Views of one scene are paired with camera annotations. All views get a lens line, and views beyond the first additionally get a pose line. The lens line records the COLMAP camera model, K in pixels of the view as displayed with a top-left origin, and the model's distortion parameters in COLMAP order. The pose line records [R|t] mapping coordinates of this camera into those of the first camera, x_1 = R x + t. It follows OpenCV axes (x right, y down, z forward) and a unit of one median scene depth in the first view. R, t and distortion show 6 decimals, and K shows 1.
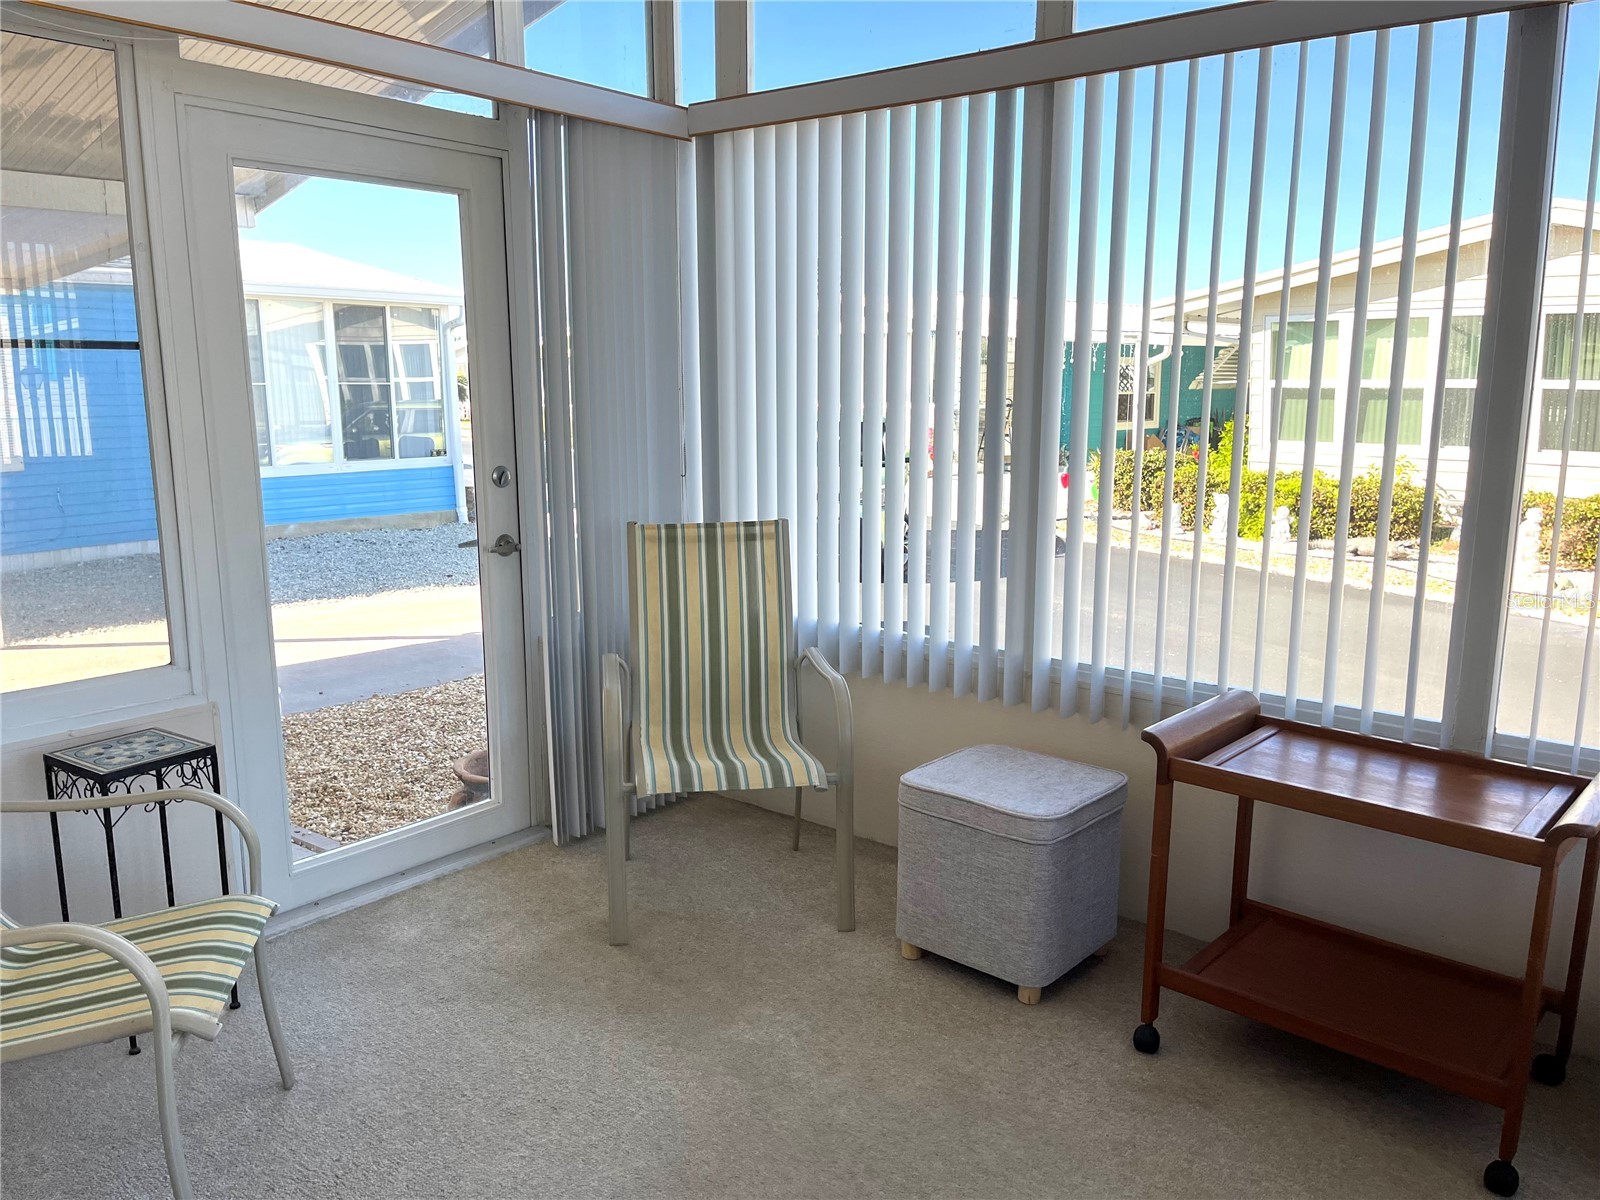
lens RADIAL K [[1203.5, 0, 800.0], [0, 1203.5, 600.0], [0, 0, 1]] dist [0.067384, -0.076044]
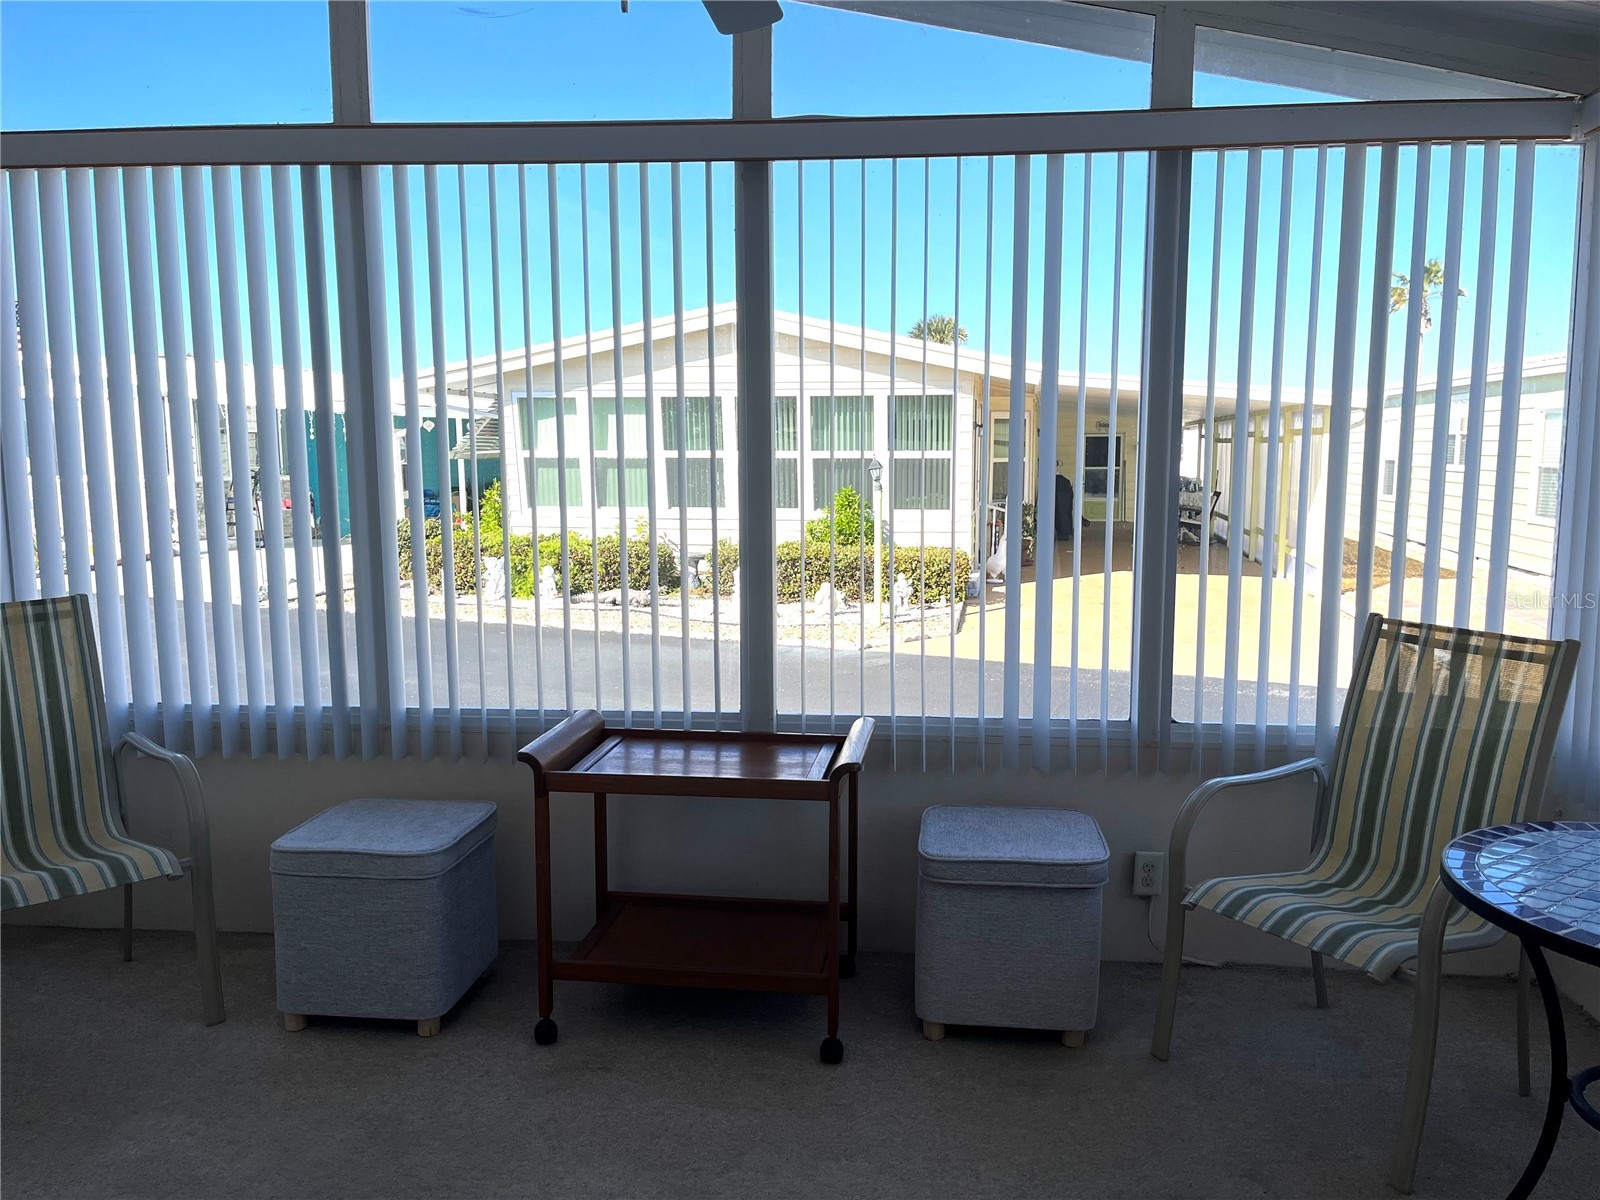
lens RADIAL K [[1218.4, 0, 800.0], [0, 1218.4, 600.0], [0, 0, 1]] dist [0.077670, -0.094616]
pose [[0.821965, -0.073795, 0.564737, -0.109041], [0.108161, 0.993751, -0.027572, 0.023567], [-0.559174, 0.083746, 0.824810, -0.070821]]
